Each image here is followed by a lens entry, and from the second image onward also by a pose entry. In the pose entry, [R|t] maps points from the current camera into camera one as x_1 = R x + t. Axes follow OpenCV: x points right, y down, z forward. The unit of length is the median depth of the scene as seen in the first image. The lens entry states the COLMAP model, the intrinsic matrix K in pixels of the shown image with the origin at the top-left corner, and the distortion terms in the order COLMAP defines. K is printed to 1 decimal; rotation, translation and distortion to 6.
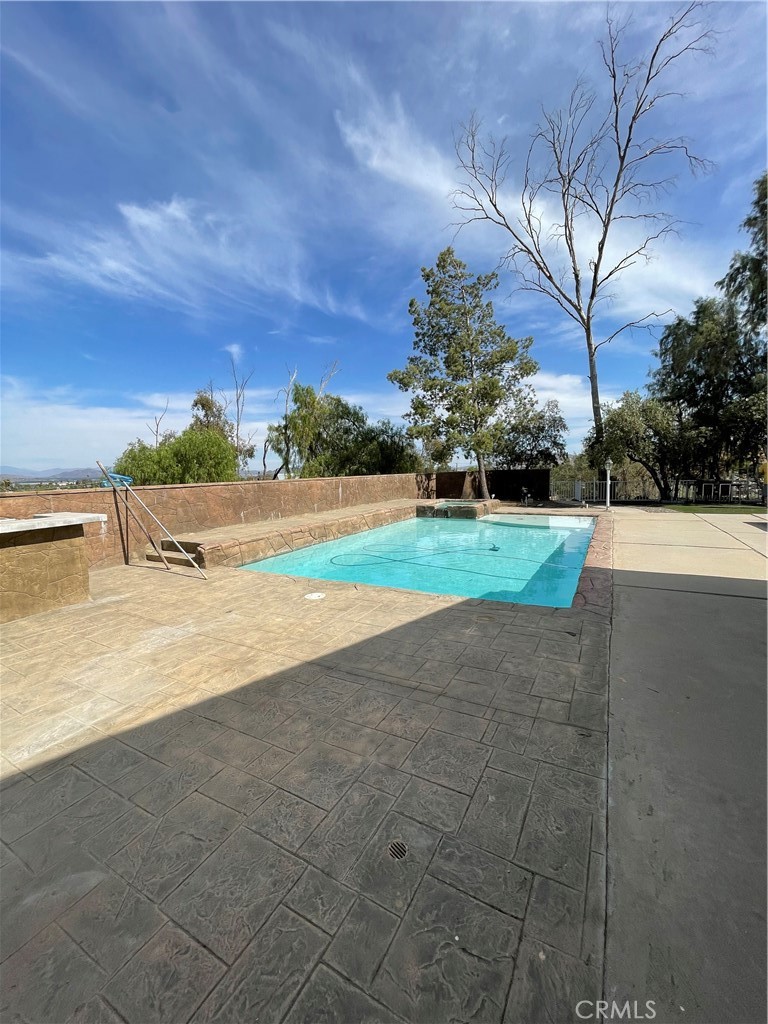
lens RADIAL K [[415.7, 0, 384.0], [0, 415.7, 512.0], [0, 0, 1]] dist [0.000960, 0.000204]
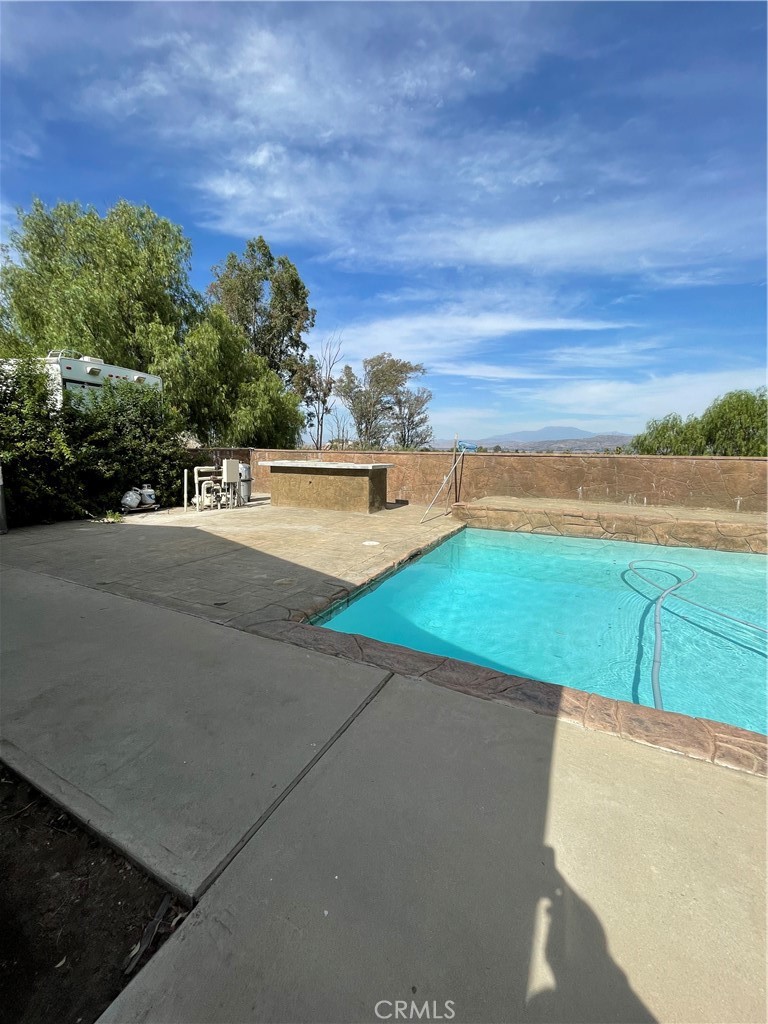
lens RADIAL K [[415.7, 0, 384.0], [0, 415.7, 512.0], [0, 0, 1]] dist [0.000960, 0.000204]
pose [[0.039392, 0.180706, -0.982748, 1.300032], [-0.111512, 0.978163, 0.175393, -0.139069], [0.992982, 0.102679, 0.058682, 1.196153]]
